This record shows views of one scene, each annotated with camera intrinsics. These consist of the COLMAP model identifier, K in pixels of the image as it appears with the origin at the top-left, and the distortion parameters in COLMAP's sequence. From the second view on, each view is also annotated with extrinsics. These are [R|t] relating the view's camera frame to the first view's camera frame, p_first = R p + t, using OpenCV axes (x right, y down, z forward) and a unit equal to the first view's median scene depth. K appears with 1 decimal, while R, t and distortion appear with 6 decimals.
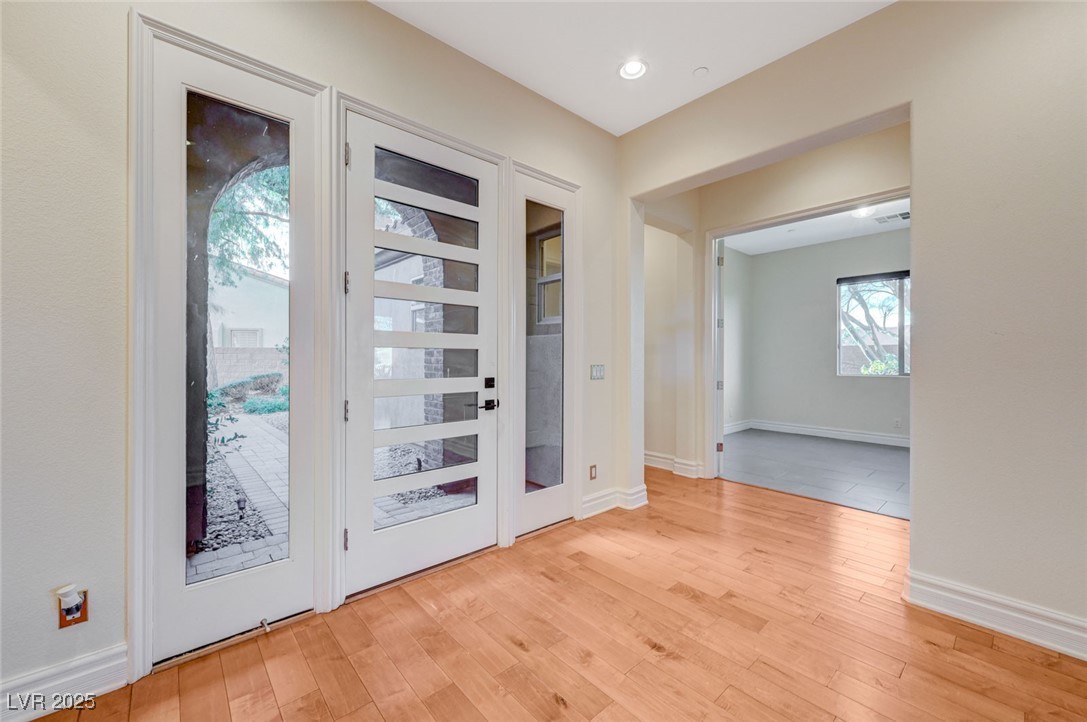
lens RADIAL K [[435.3, 0, 549.0], [0, 435.3, 358.6], [0, 0, 1]] dist [0.005205, -0.000504]
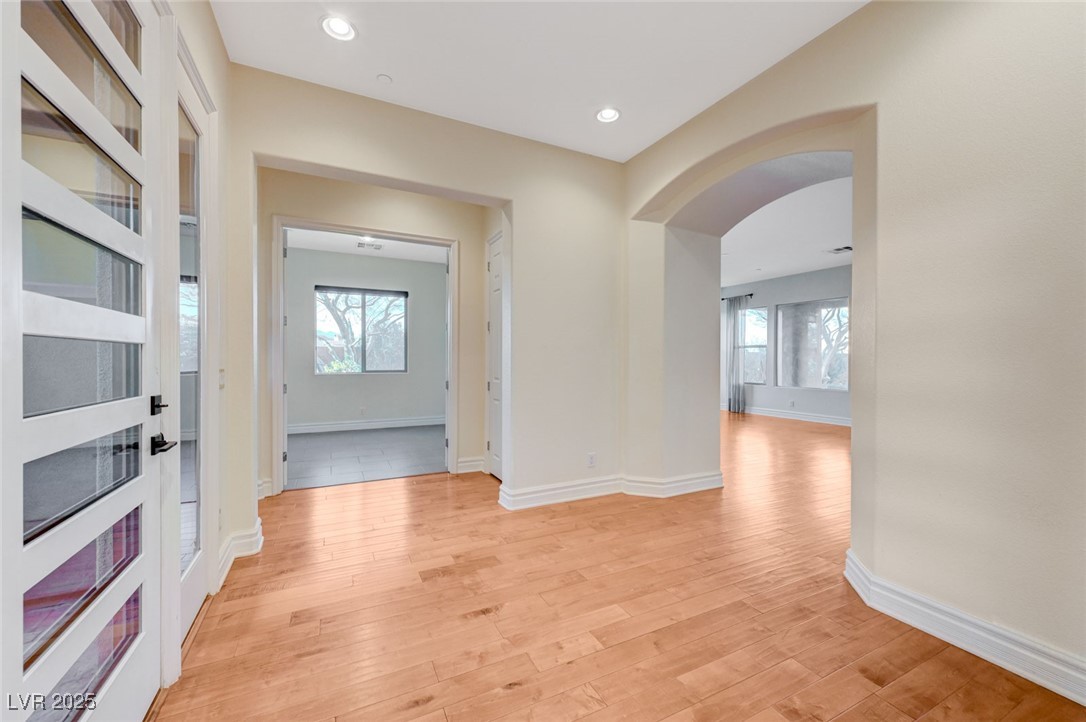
lens RADIAL K [[434.9, 0, 550.0], [0, 434.9, 363.7], [0, 0, 1]] dist [0.005205, -0.000504]
pose [[0.247775, -0.012282, 0.968740, -0.551477], [-0.001082, 0.999916, 0.012954, -0.005524], [-0.968817, -0.004258, 0.247740, 0.372291]]
